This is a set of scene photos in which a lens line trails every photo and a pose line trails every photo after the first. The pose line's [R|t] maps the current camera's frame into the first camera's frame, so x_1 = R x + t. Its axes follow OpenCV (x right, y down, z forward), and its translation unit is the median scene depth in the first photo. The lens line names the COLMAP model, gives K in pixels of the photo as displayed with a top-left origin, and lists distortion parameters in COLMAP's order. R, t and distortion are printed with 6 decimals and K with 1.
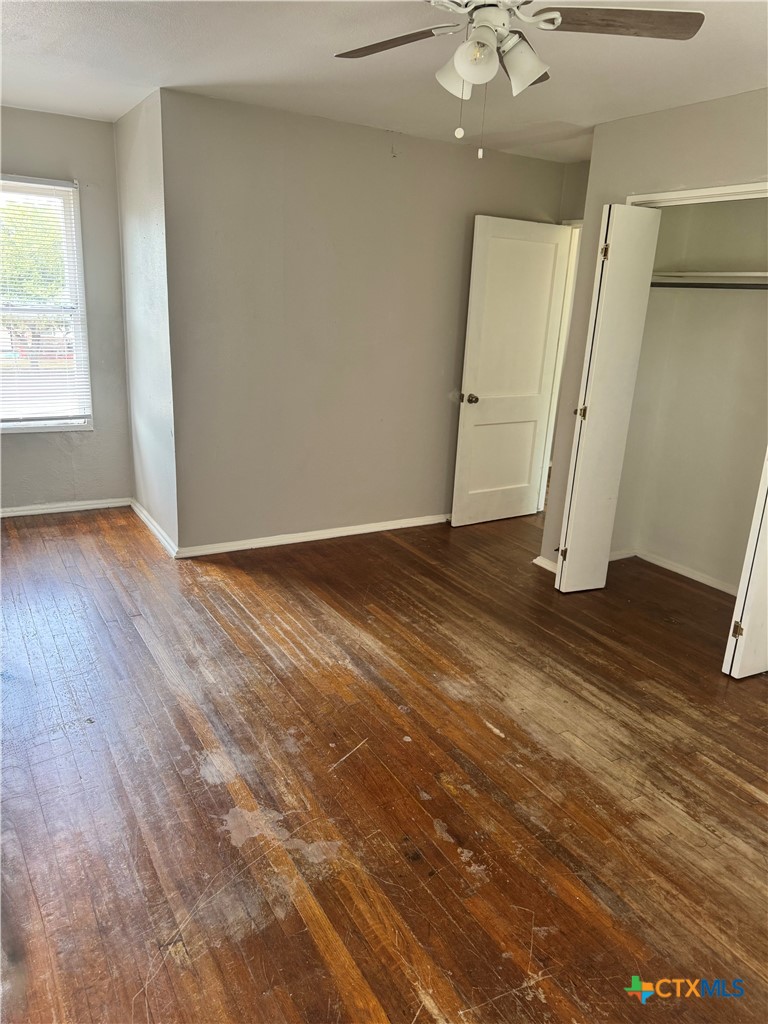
lens RADIAL K [[728.8, 0, 382.7], [0, 728.8, 511.9], [0, 0, 1]] dist [0.027754, -0.007303]
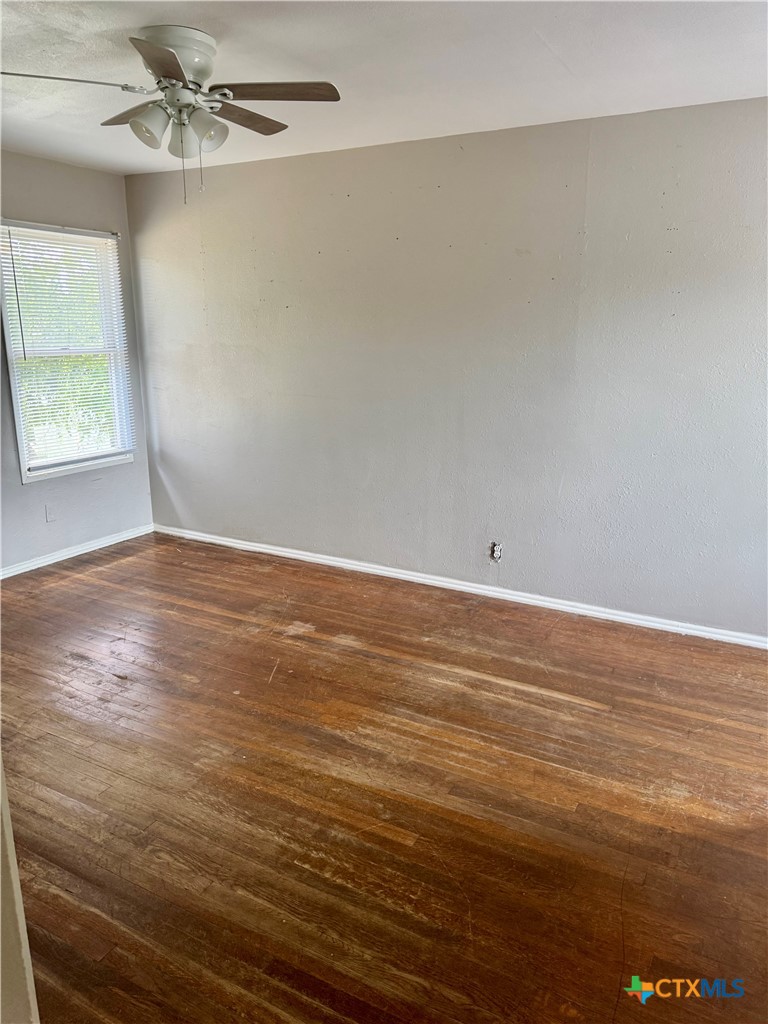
lens RADIAL K [[728.8, 0, 383.5], [0, 728.8, 512.0], [0, 0, 1]] dist [0.027754, -0.007303]
pose [[-0.865520, 0.077520, -0.494840, 0.303169], [-0.185450, 0.868141, 0.460370, -0.408744], [0.465278, 0.490227, -0.737017, 1.435060]]
